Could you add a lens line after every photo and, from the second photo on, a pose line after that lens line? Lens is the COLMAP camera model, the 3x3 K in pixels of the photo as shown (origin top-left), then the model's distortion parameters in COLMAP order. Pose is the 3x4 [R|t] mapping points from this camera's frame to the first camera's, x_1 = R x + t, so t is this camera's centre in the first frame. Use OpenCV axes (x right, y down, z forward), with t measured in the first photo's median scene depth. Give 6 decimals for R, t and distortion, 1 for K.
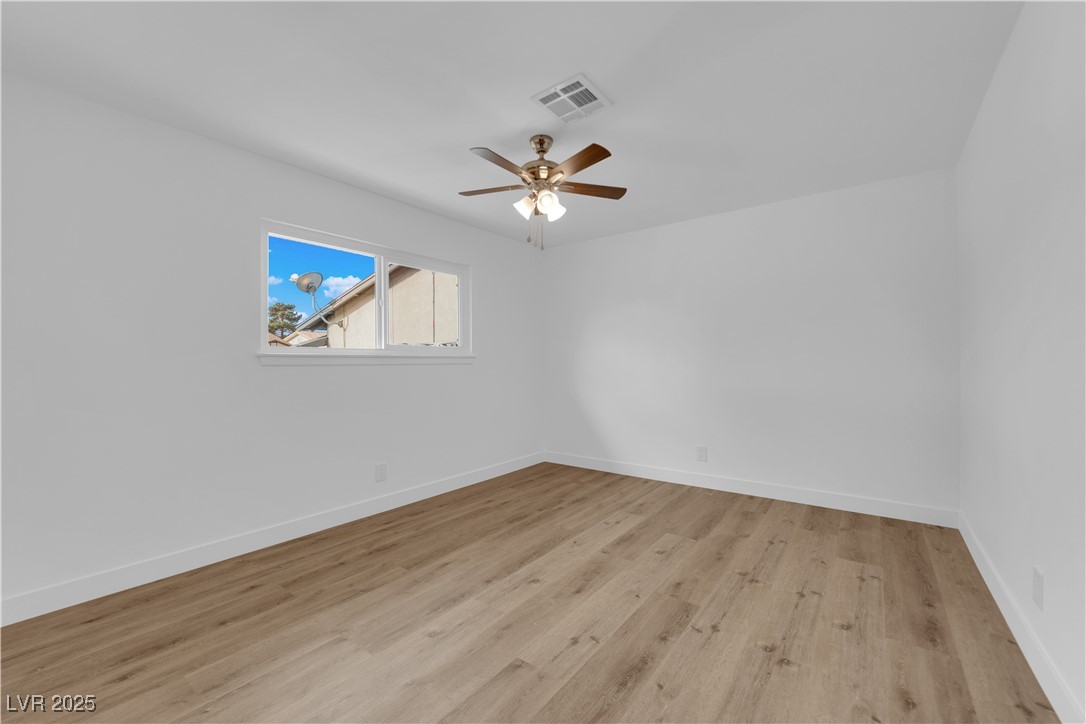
lens RADIAL K [[437.5, 0, 542.4], [0, 437.5, 360.4], [0, 0, 1]] dist [-0.020321, -0.001131]
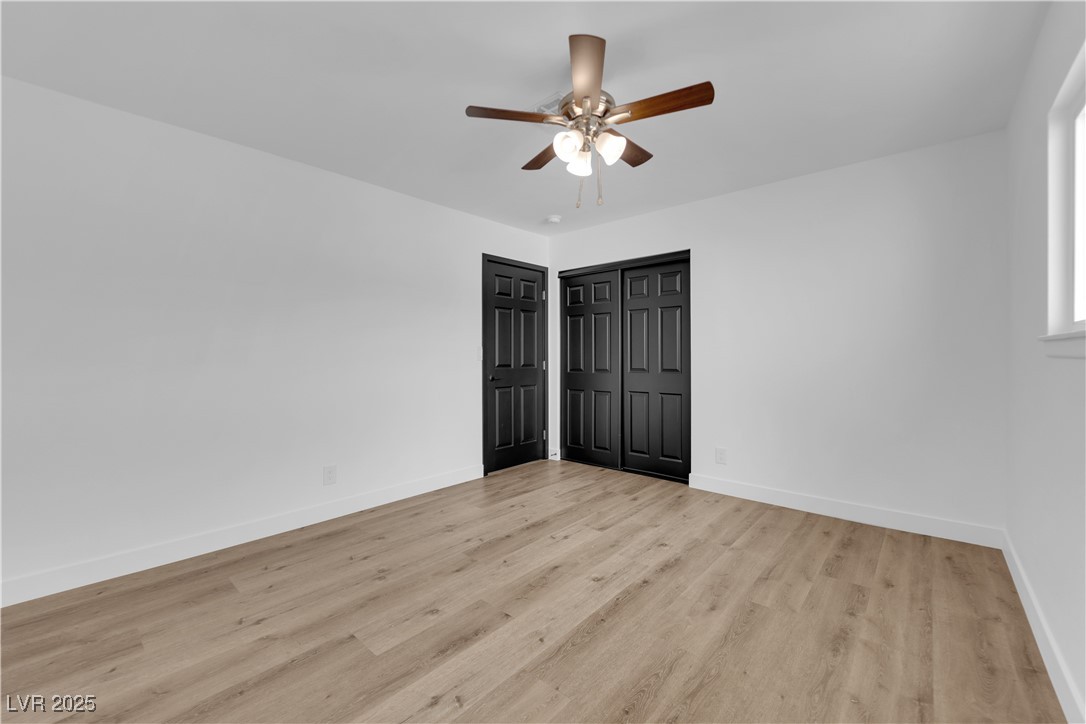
lens RADIAL K [[437.5, 0, 542.4], [0, 437.5, 360.4], [0, 0, 1]] dist [-0.020321, -0.001131]
pose [[-0.996953, 0.011286, 0.077188, 0.024587], [0.011775, 0.999913, 0.005878, 0.007388], [-0.077115, 0.006769, -0.996999, 1.992706]]
